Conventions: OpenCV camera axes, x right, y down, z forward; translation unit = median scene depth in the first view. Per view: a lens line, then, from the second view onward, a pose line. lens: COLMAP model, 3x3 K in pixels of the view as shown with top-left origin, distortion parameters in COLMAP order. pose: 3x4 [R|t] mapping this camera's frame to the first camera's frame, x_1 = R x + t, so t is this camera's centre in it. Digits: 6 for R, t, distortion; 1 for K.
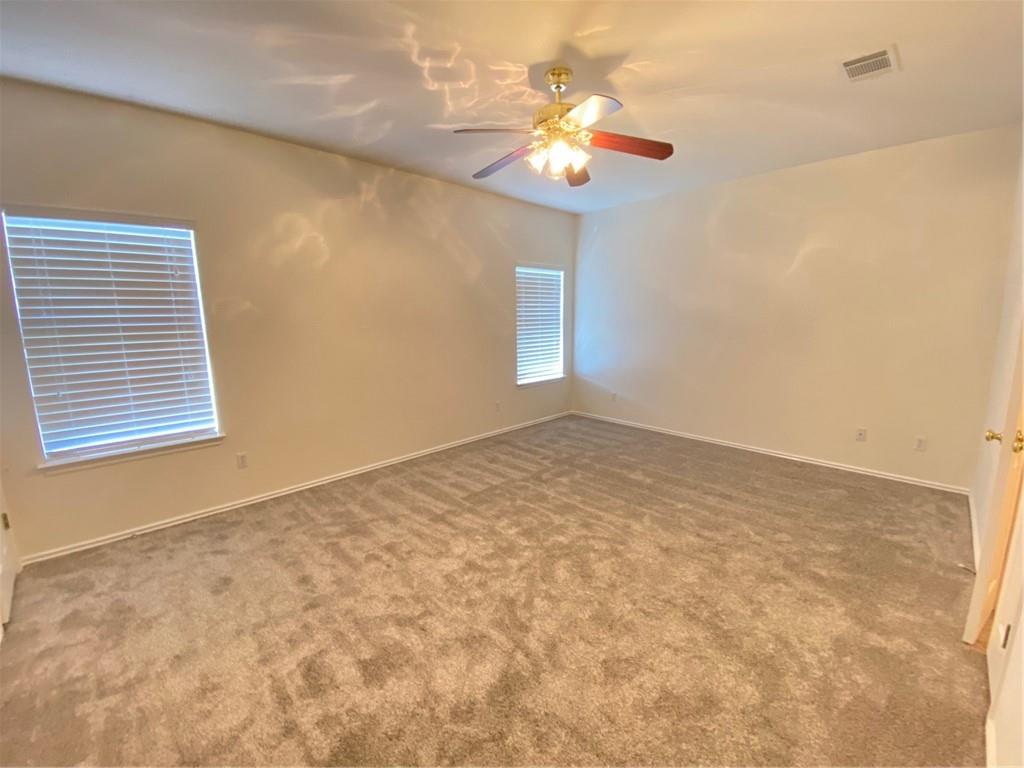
lens RADIAL K [[417.2, 0, 512.1], [0, 417.2, 384.3], [0, 0, 1]] dist [0.010967, -0.013333]
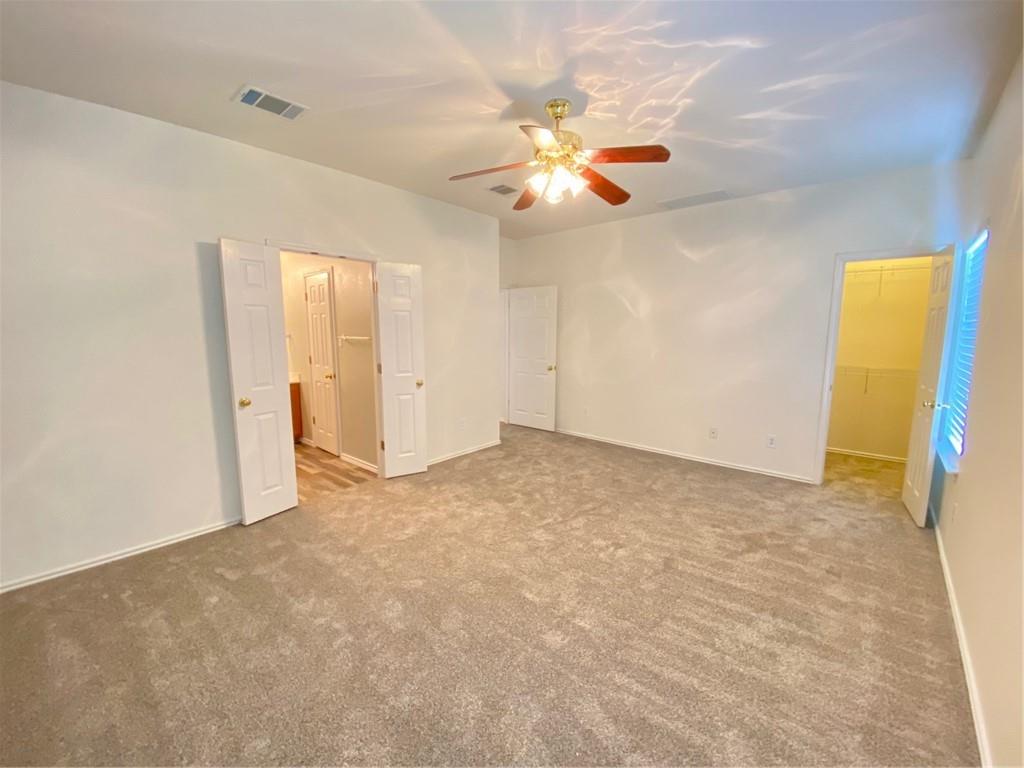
lens RADIAL K [[417.2, 0, 511.5], [0, 417.2, 386.1], [0, 0, 1]] dist [0.010967, -0.013333]
pose [[-0.996845, 0.022688, -0.076058, 0.303083], [-0.000977, 0.954694, 0.297588, -0.350854], [0.079364, 0.296723, -0.951660, 2.052765]]
